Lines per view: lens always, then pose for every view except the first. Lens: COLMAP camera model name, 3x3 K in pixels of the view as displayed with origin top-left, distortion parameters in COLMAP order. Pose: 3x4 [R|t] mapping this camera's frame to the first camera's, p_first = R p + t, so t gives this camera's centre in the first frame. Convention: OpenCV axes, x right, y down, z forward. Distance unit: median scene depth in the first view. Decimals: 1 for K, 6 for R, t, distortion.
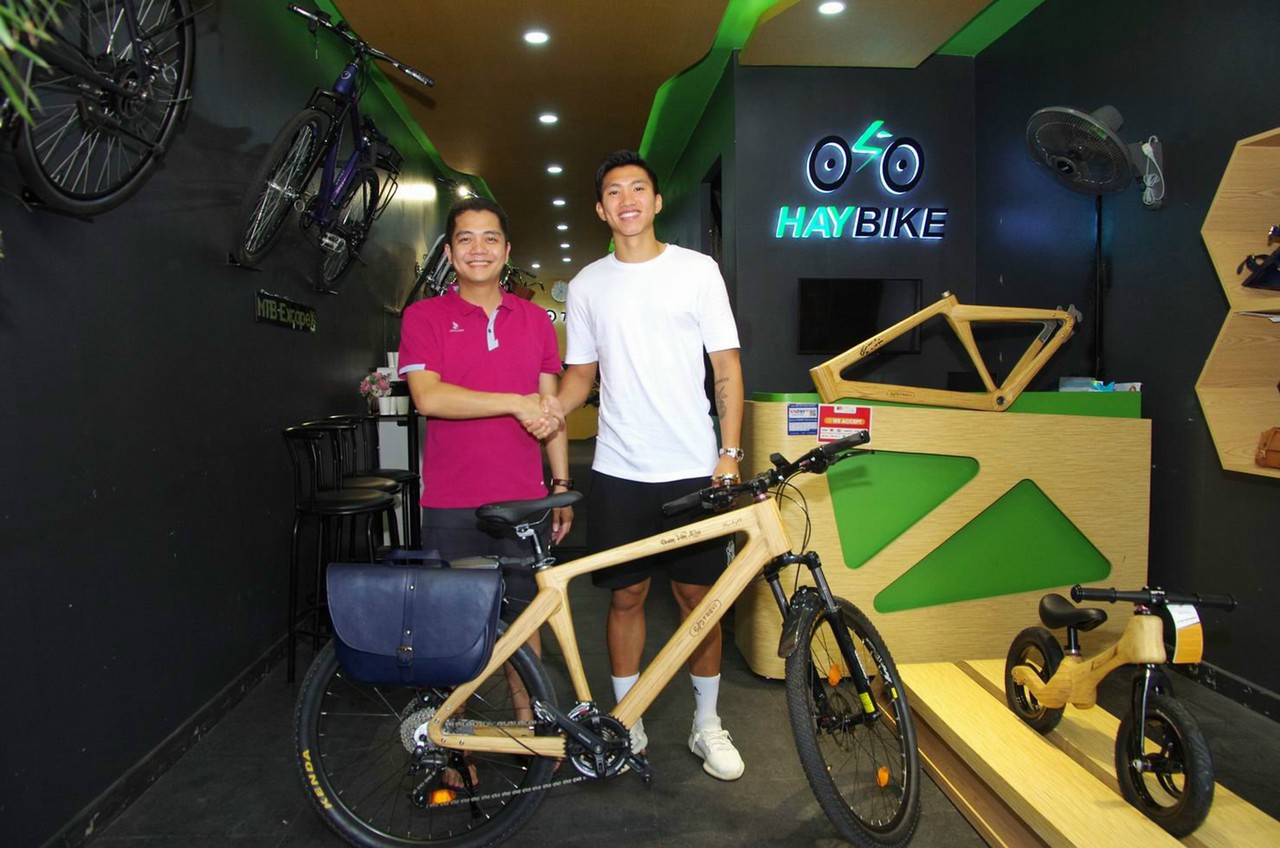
lens RADIAL K [[884.0, 0, 640.0], [0, 884.0, 424.0], [0, 0, 1]] dist [-0.120094, 0.082245]
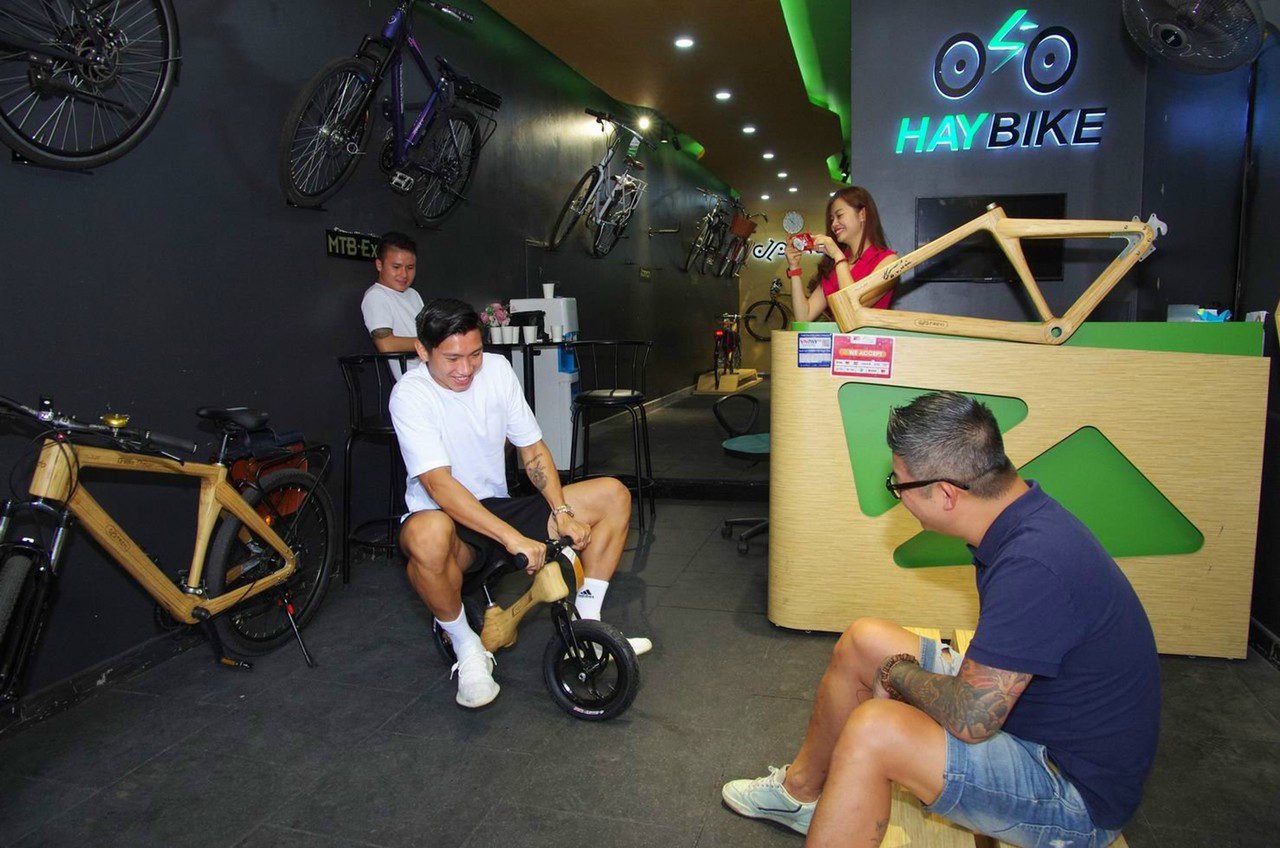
lens RADIAL K [[884.0, 0, 640.0], [0, 884.0, 424.0], [0, 0, 1]] dist [-0.120094, 0.082245]
pose [[0.947990, 0.036146, -0.316241, 0.297620], [-0.013099, 0.997120, 0.074701, 0.005032], [0.318030, -0.066673, 0.945733, 0.072458]]
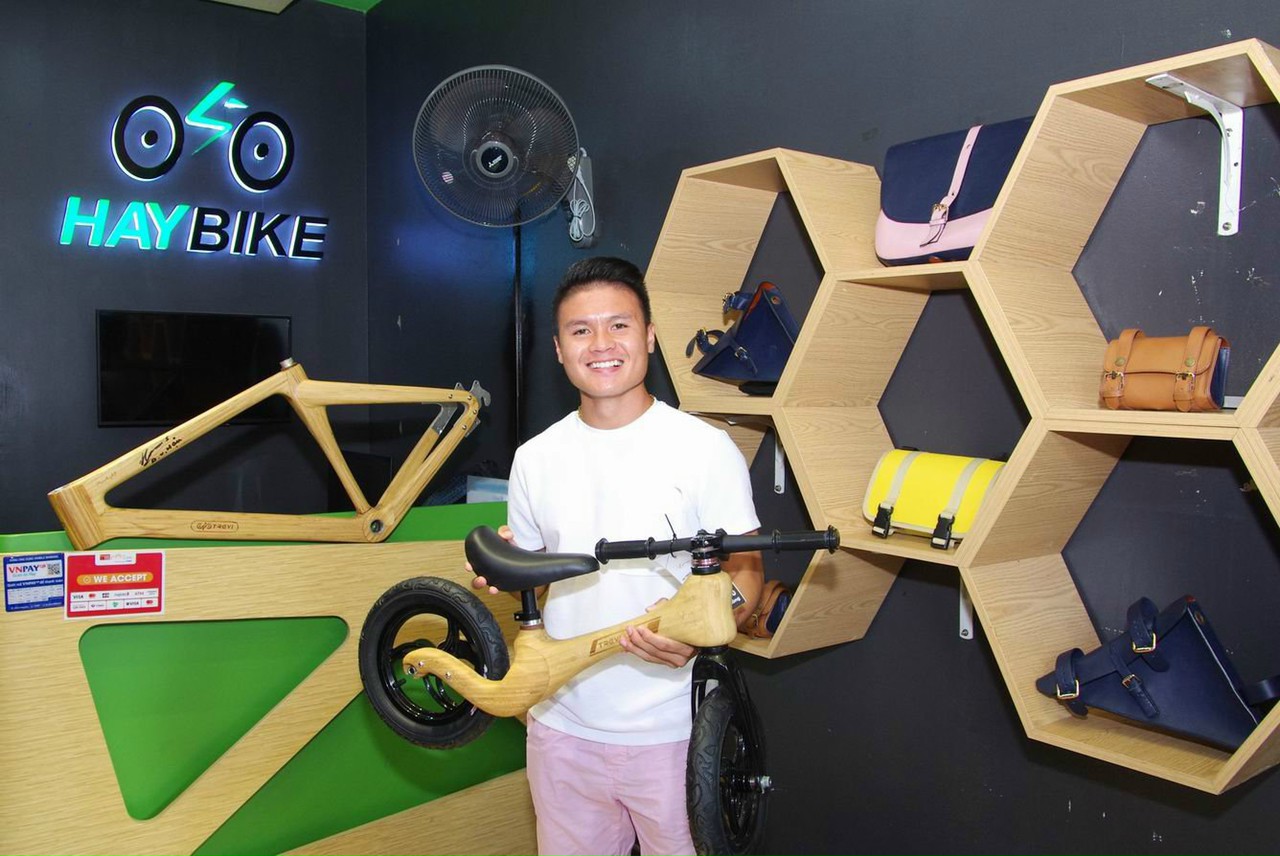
lens RADIAL K [[1031.0, 0, 634.6], [0, 1031.0, 460.4], [0, 0, 1]] dist [-0.109109, 0.071285]
pose [[0.836820, -0.027770, 0.546773, 0.154777], [0.024588, 0.999611, 0.013139, -0.081141], [-0.546925, 0.002449, 0.837178, 0.240590]]
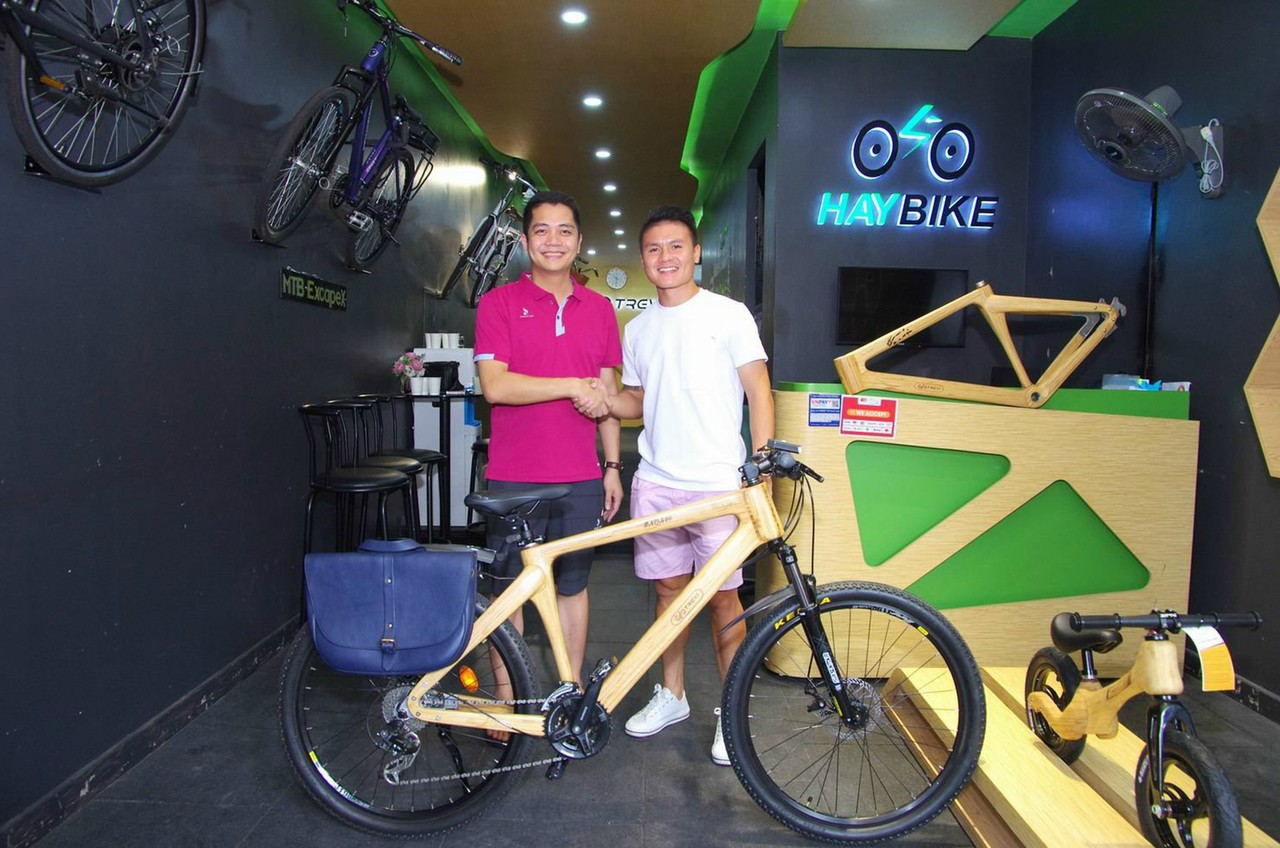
lens RADIAL K [[884.0, 0, 640.0], [0, 884.0, 424.0], [0, 0, 1]] dist [-0.120094, 0.082245]
pose [[0.997193, 0.029511, -0.068814, 0.048280], [-0.028691, 0.999505, 0.012872, 0.003186], [0.069160, -0.010861, 0.997546, 0.021490]]
